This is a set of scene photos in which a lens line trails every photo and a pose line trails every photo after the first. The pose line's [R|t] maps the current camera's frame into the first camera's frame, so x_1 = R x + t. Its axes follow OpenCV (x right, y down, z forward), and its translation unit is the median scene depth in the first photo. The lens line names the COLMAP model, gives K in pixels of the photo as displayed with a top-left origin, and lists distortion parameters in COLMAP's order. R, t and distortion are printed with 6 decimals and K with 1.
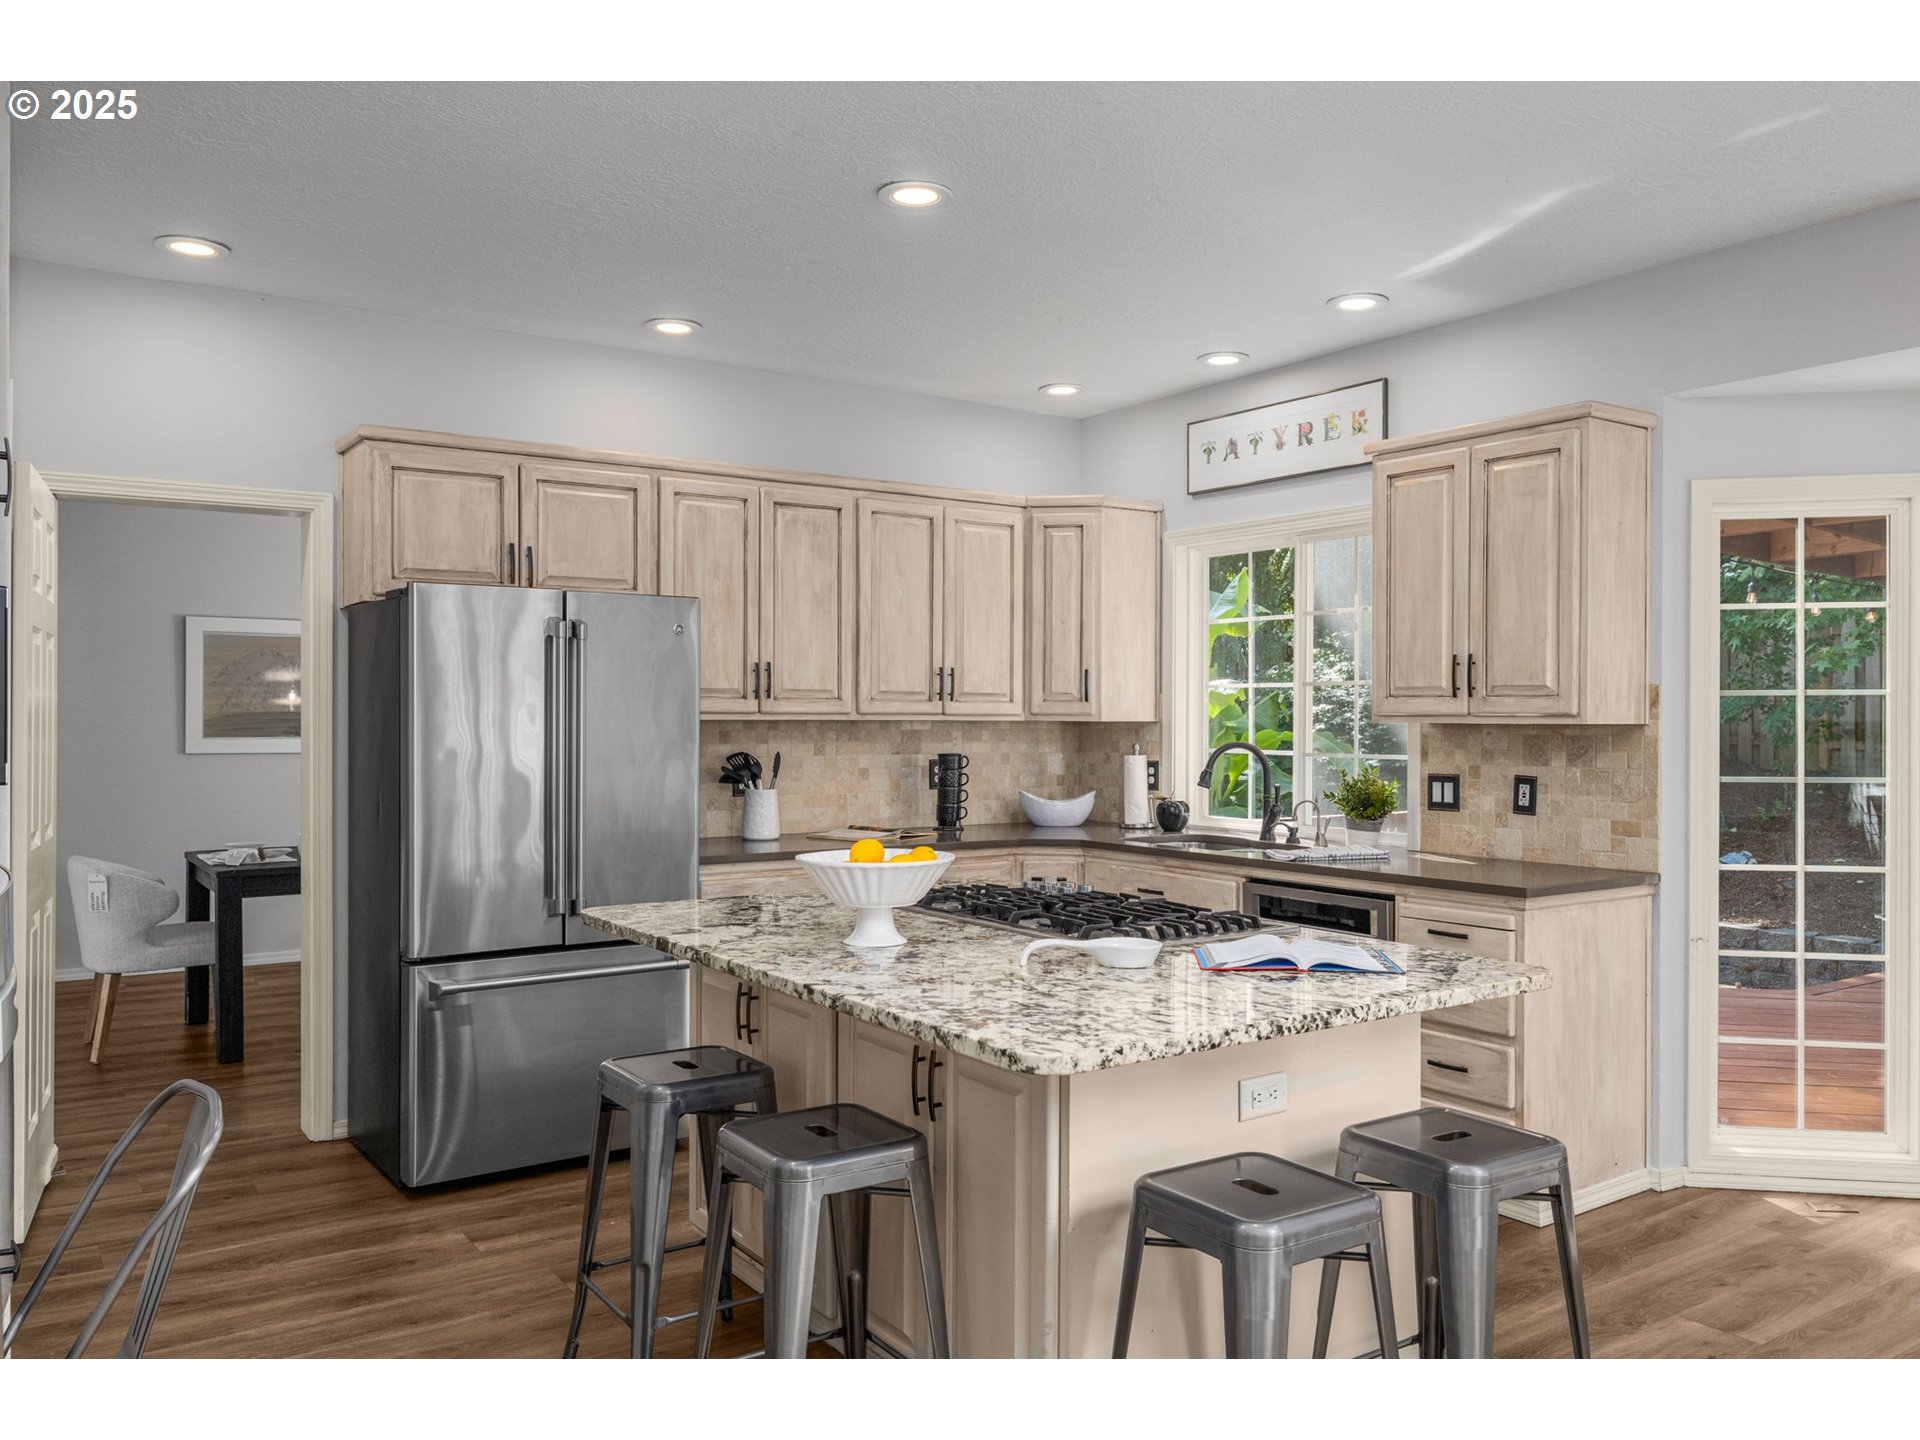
lens RADIAL K [[1421.5, 0, 960.0], [0, 1421.5, 720.0], [0, 0, 1]] dist [-0.031125, -0.000256]
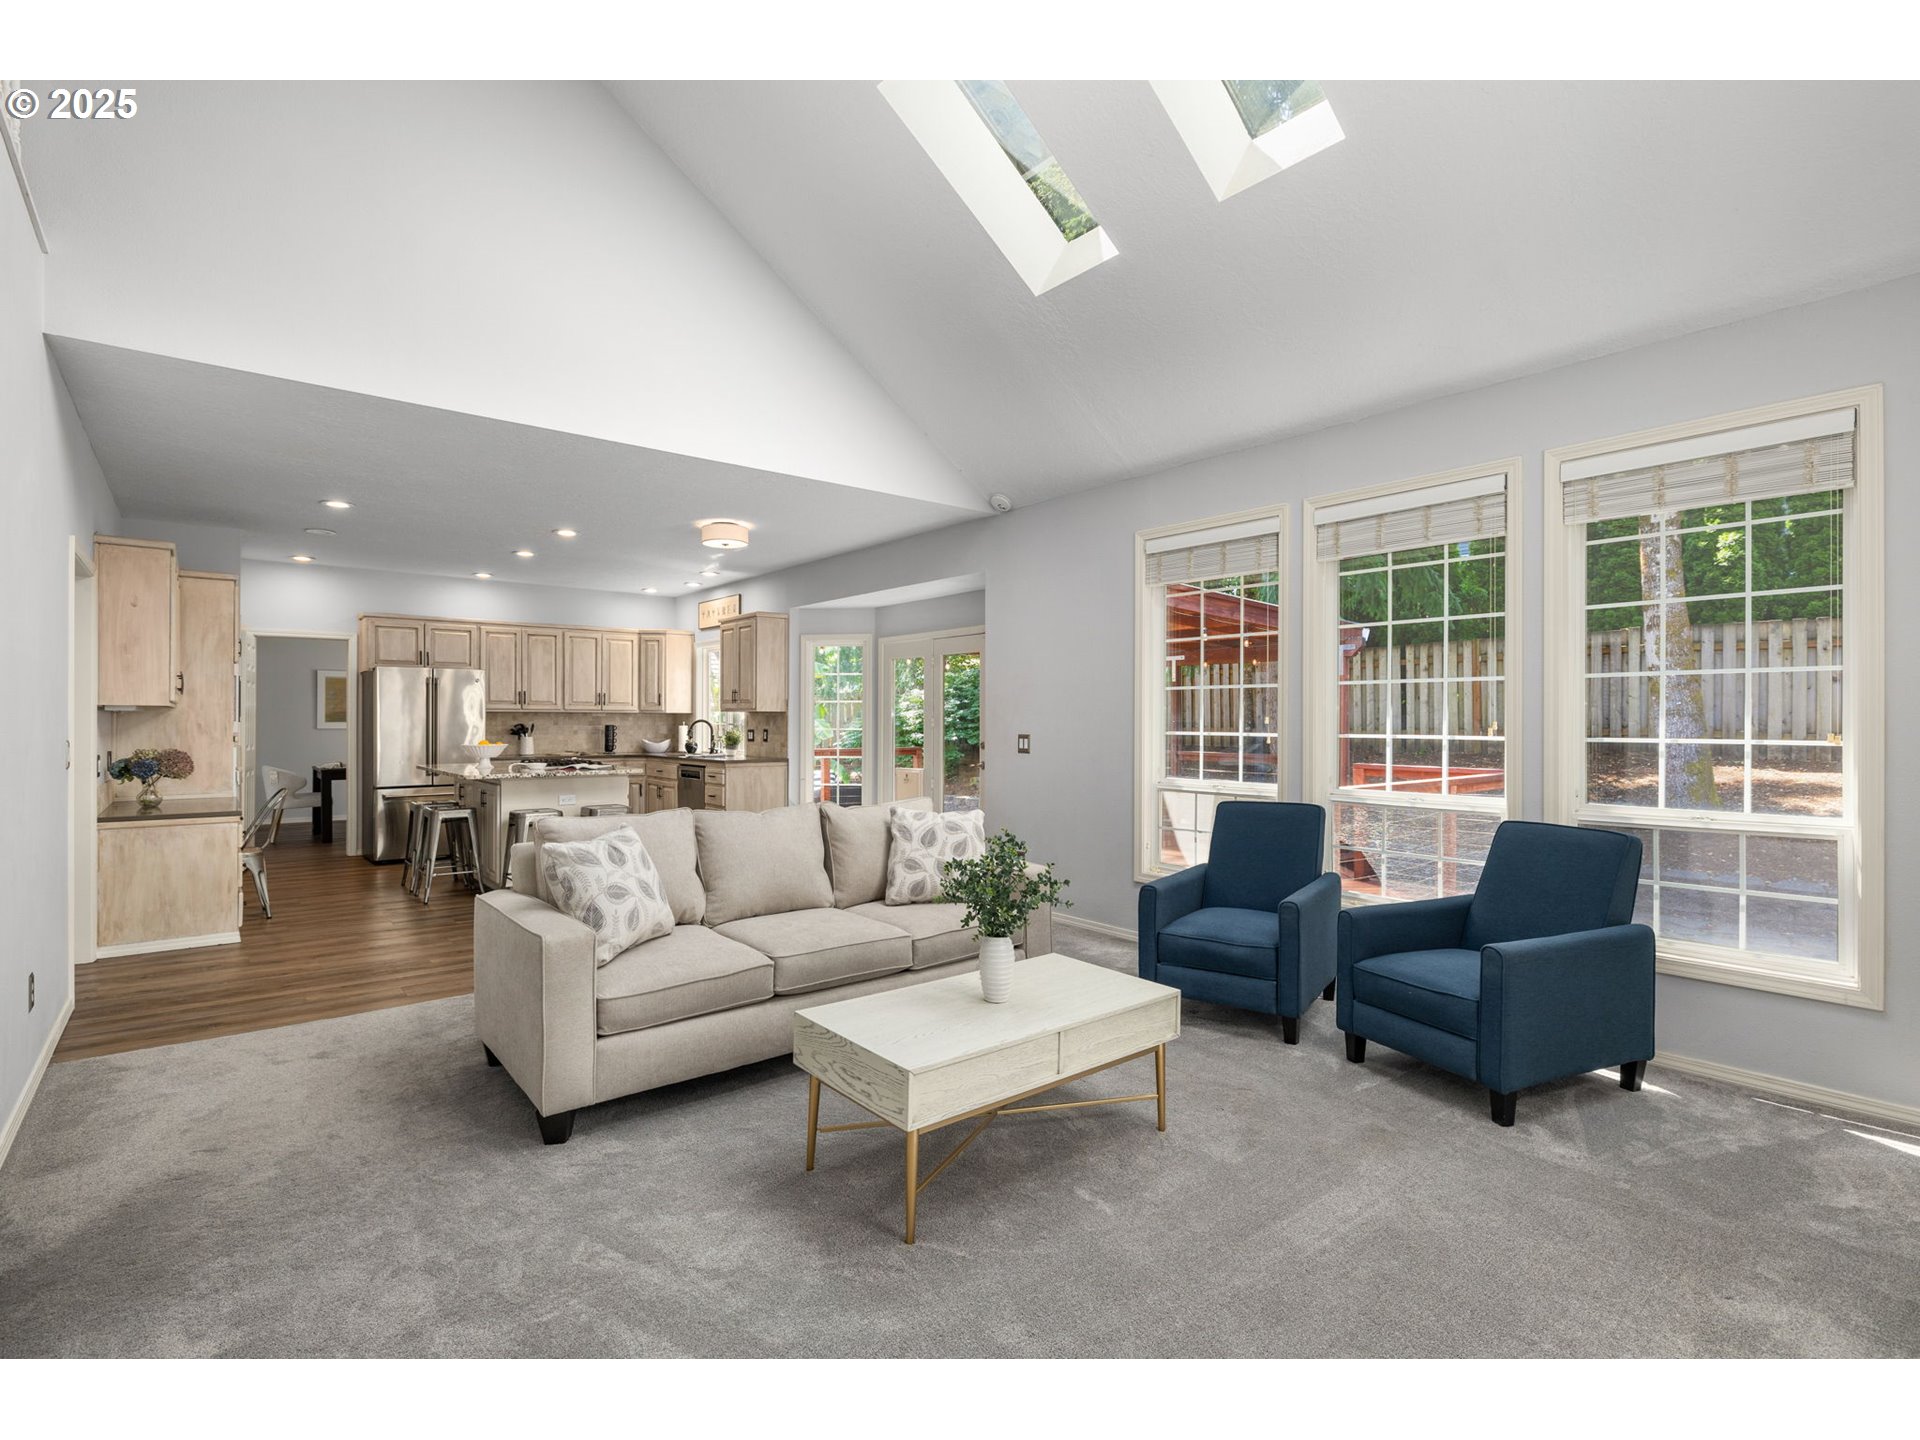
lens RADIAL K [[931.8, 0, 960.0], [0, 931.8, 720.0], [0, 0, 1]] dist [-0.003011, -0.000262]
pose [[0.997321, -0.000109, 0.073149, 0.563513], [0.000486, 0.999987, -0.005135, 0.025450], [-0.073148, 0.005156, 0.997308, -0.865372]]
